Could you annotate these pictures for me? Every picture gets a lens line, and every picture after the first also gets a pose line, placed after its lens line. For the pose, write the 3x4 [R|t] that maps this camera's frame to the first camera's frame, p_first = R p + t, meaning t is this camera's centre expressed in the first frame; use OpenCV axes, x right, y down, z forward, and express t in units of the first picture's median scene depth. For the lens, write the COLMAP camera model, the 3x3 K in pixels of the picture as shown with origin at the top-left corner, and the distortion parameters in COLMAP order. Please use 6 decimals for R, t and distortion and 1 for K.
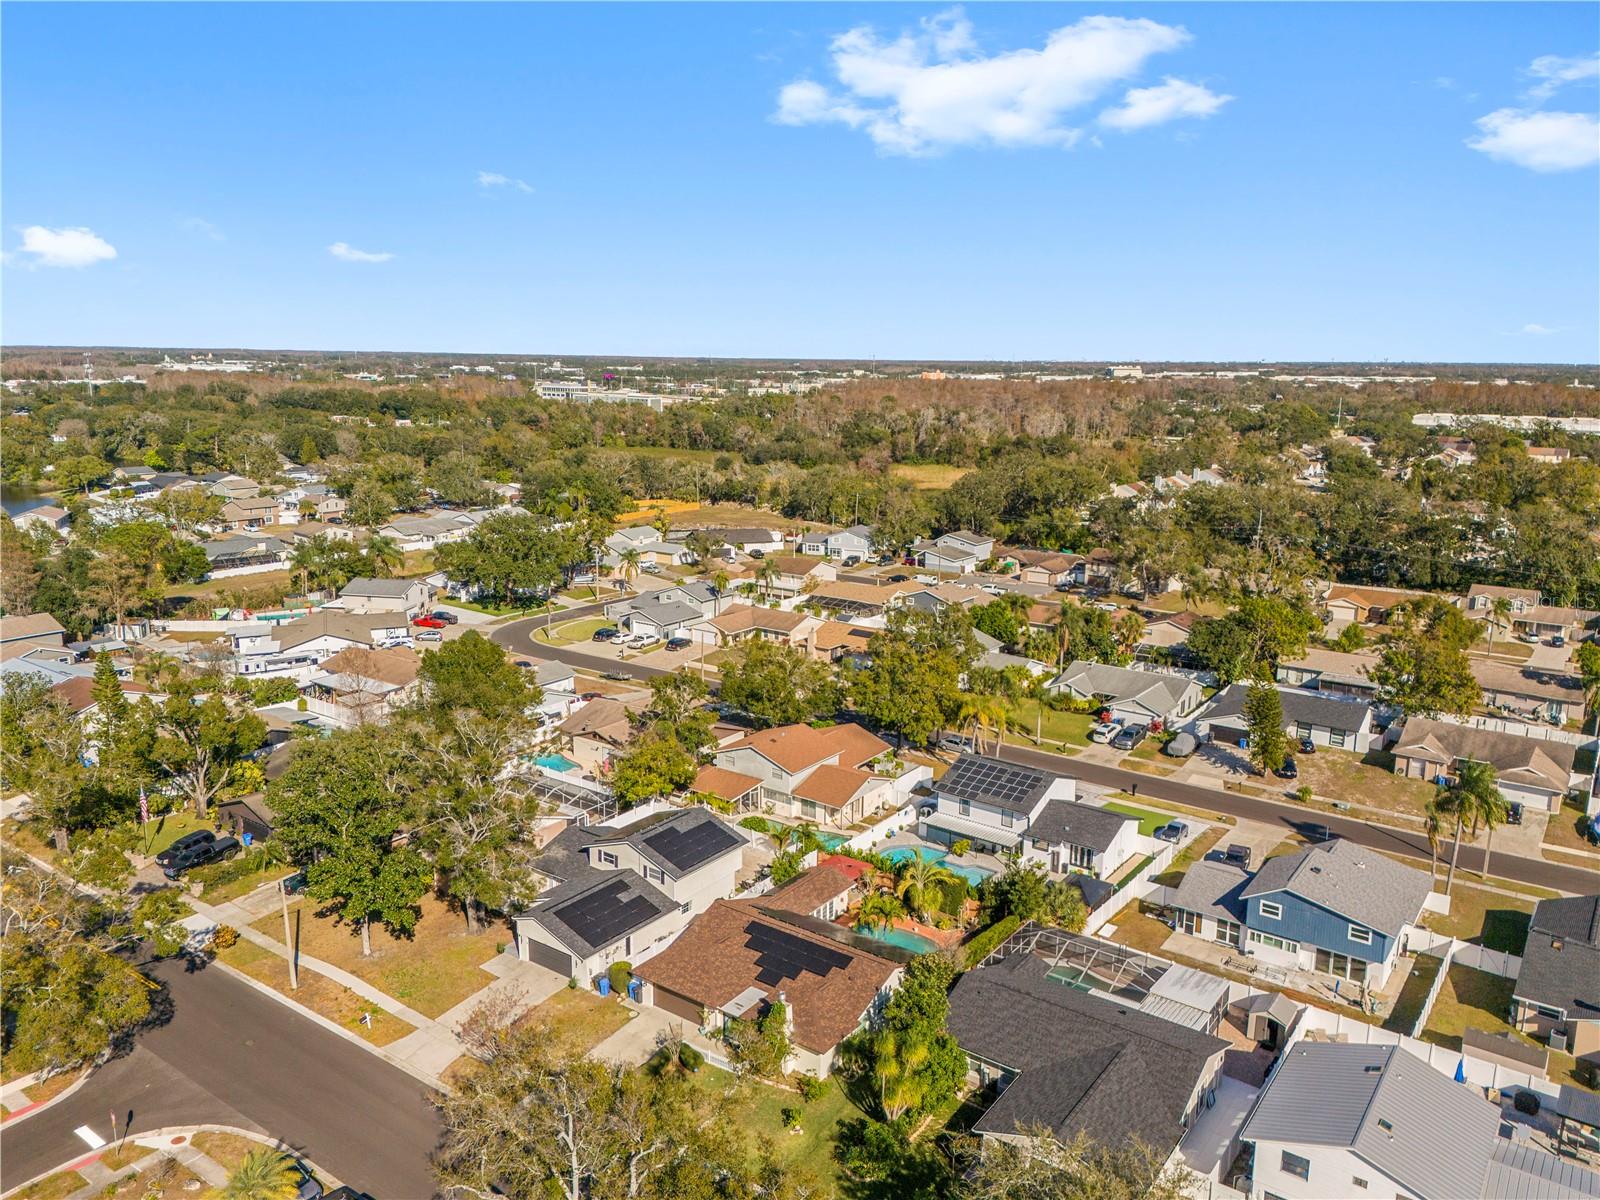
lens RADIAL K [[1171.4, 0, 795.7], [0, 1171.4, 604.2], [0, 0, 1]] dist [0.098793, -0.102572]
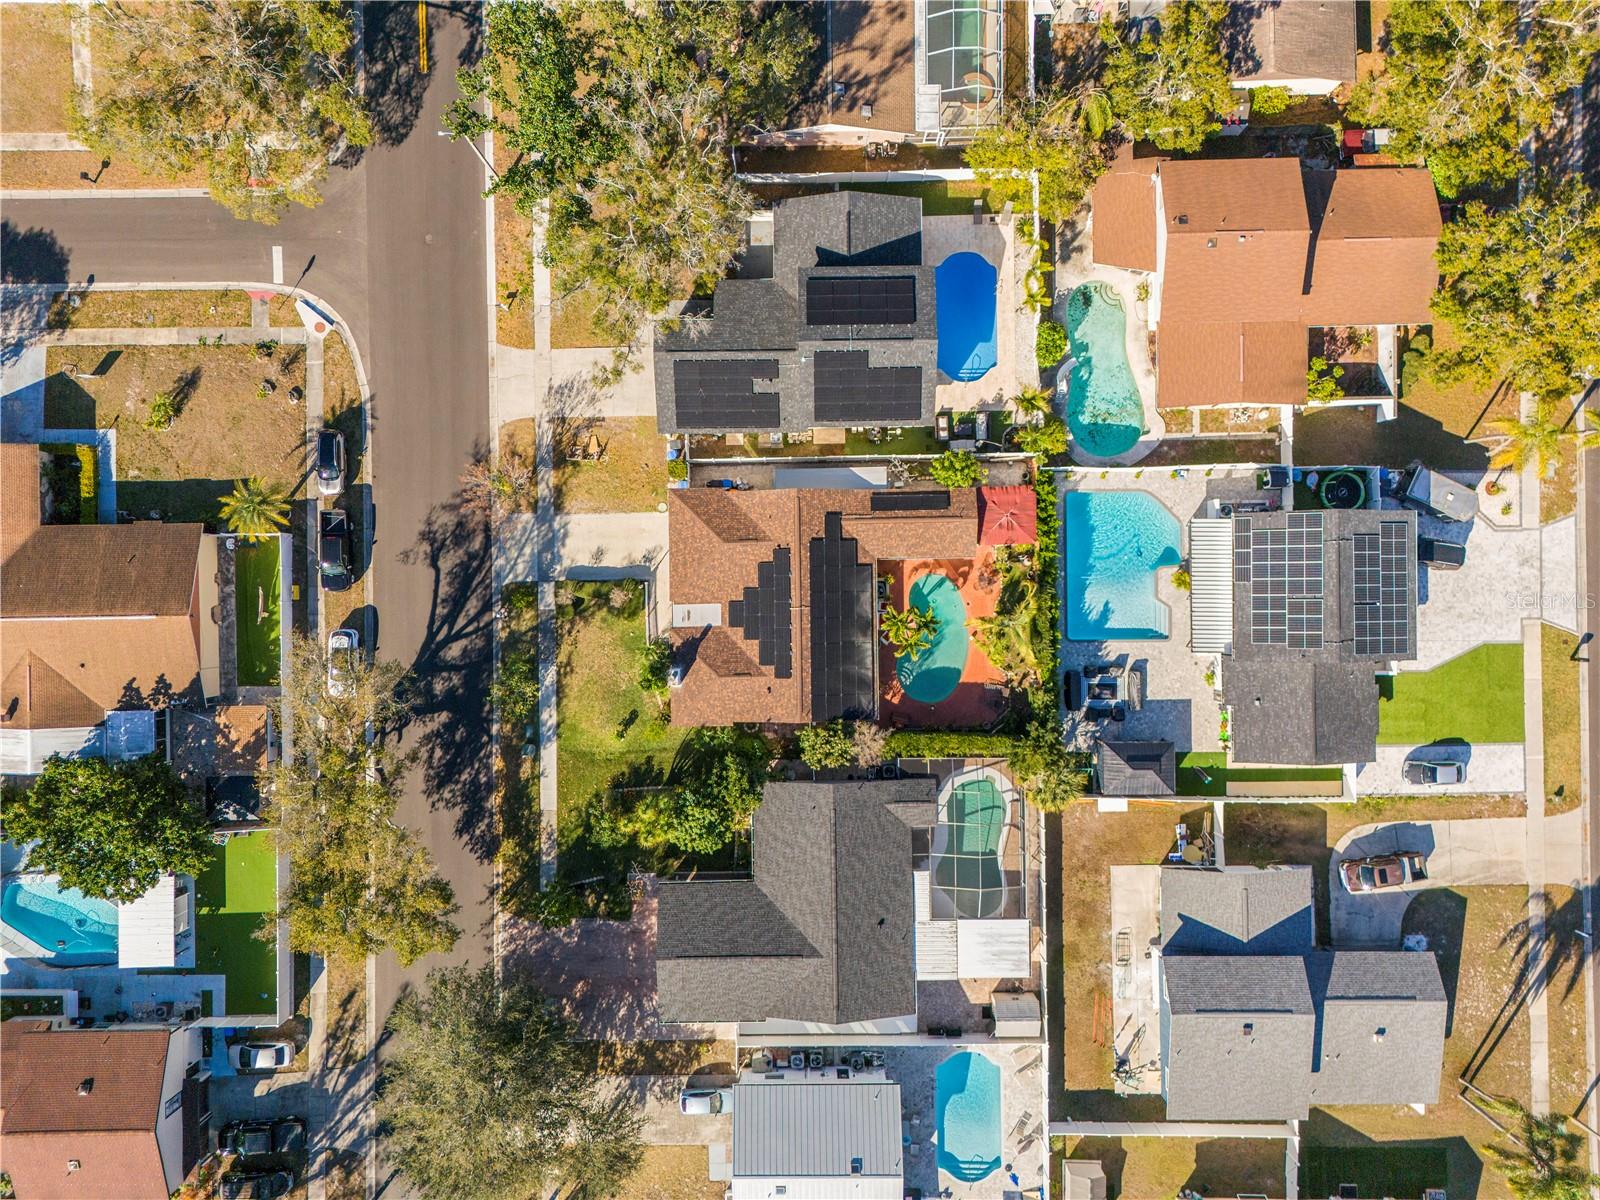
lens RADIAL K [[1171.4, 0, 795.7], [0, 1171.4, 604.2], [0, 0, 1]] dist [0.098793, -0.102572]
pose [[0.600233, 0.799652, -0.016671, 0.012484], [-0.145971, 0.130013, 0.980708, -0.470431], [0.786392, -0.586220, 0.194764, 0.595047]]
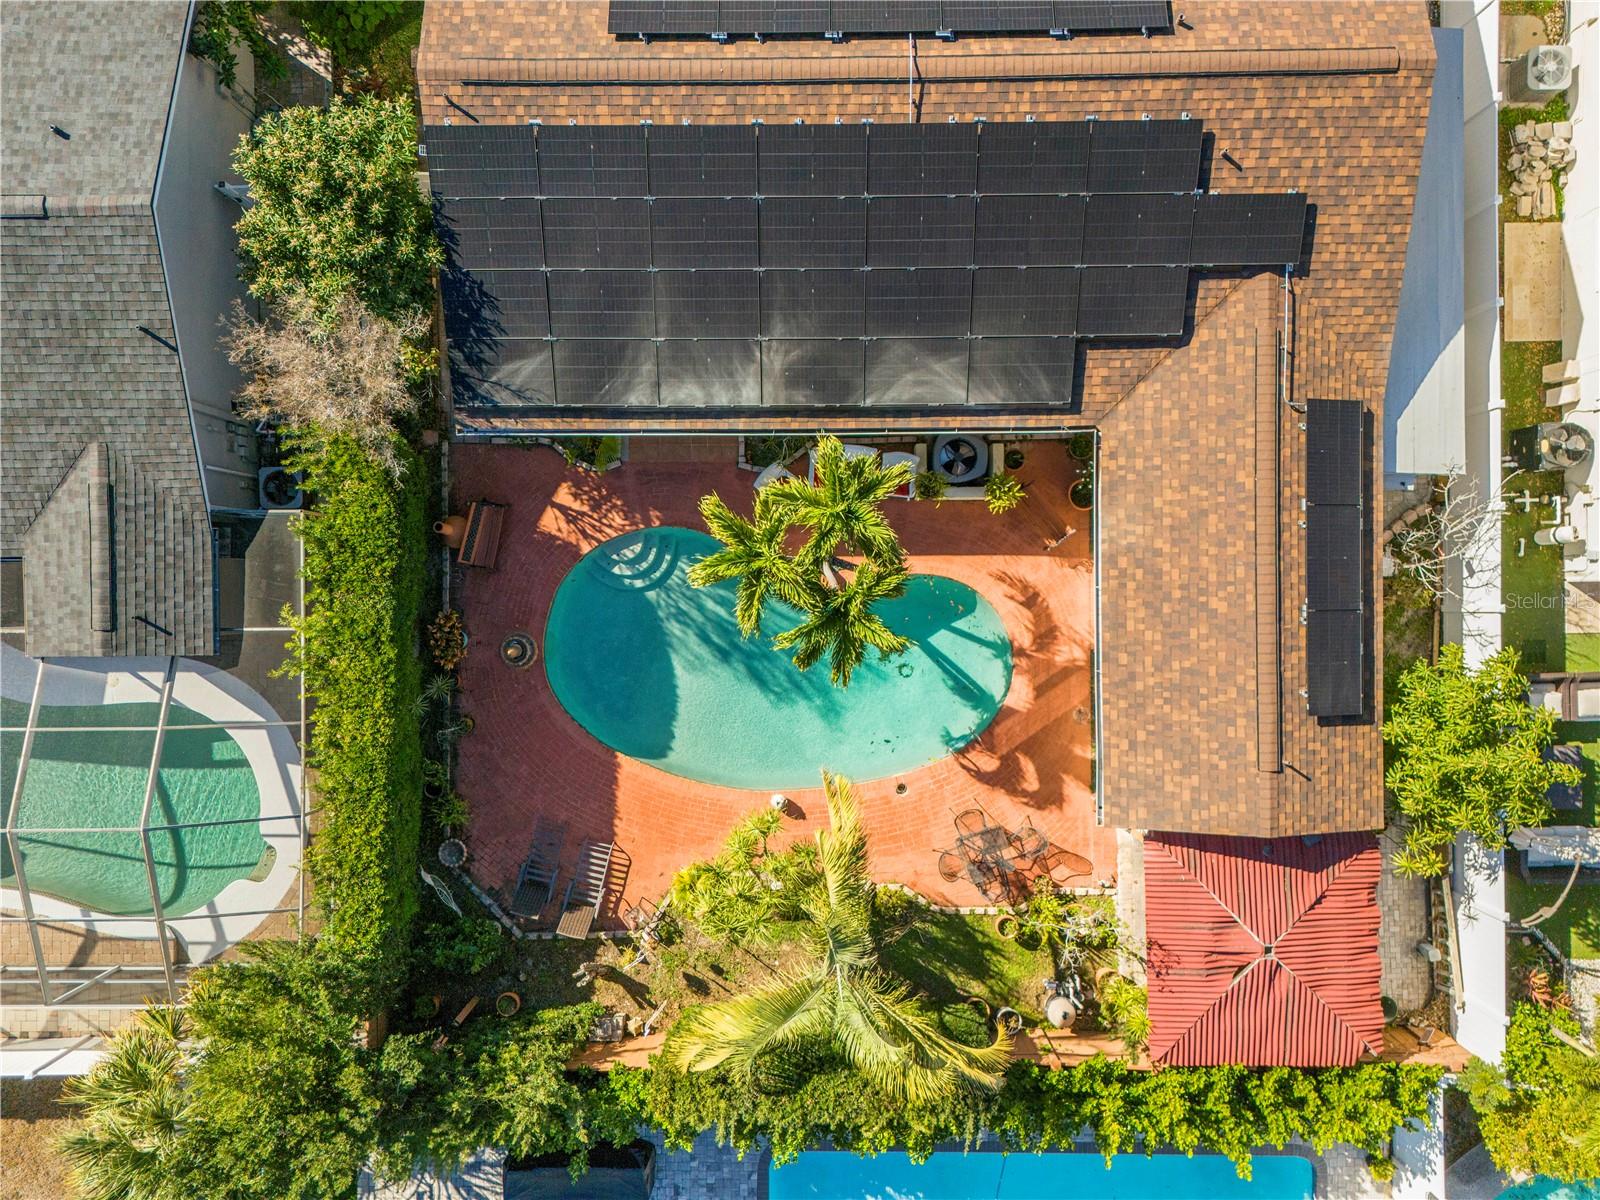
lens RADIAL K [[1164.2, 0, 800.7], [0, 1164.2, 603.8], [0, 0, 1]] dist [0.081311, -0.080134]
pose [[-0.805289, 0.592879, -0.001966, 0.059703], [-0.119099, -0.158518, 0.980147, 0.035556], [0.580797, 0.789536, 0.198264, 0.745509]]
